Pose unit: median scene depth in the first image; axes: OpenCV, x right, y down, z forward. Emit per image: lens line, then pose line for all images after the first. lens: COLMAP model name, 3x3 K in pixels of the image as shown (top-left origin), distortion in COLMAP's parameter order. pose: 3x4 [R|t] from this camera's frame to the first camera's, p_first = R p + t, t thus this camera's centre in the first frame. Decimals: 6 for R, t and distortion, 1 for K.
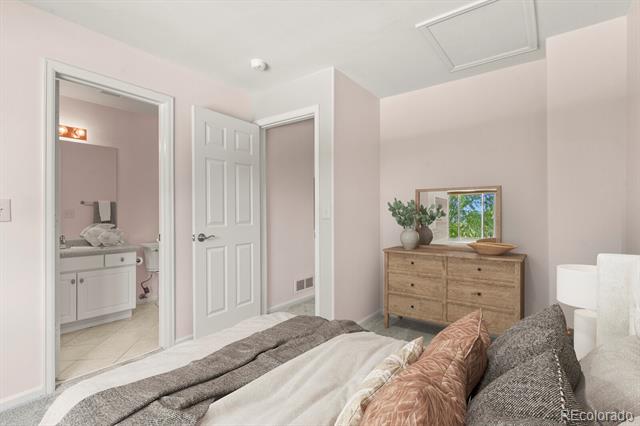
lens RADIAL K [[307.4, 0, 321.3], [0, 307.4, 212.4], [0, 0, 1]] dist [0.000549, 0.000035]
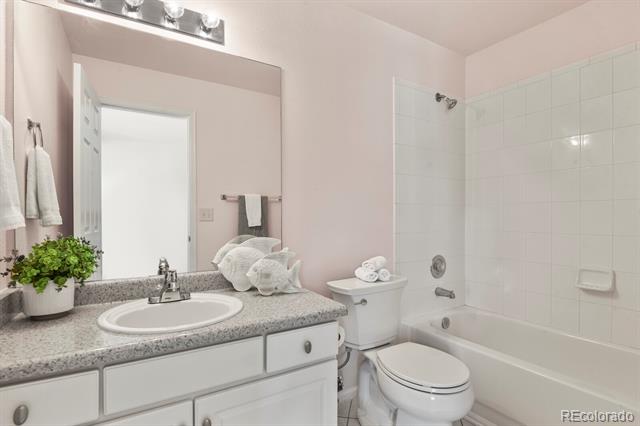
lens RADIAL K [[312.4, 0, 318.5], [0, 312.4, 214.9], [0, 0, 1]] dist [0.002294, 0.000068]
pose [[0.926044, -0.002120, -0.377409, -0.472438], [0.001313, 0.999996, -0.002394, 0.007022], [0.377413, 0.001721, 0.926044, 0.639190]]
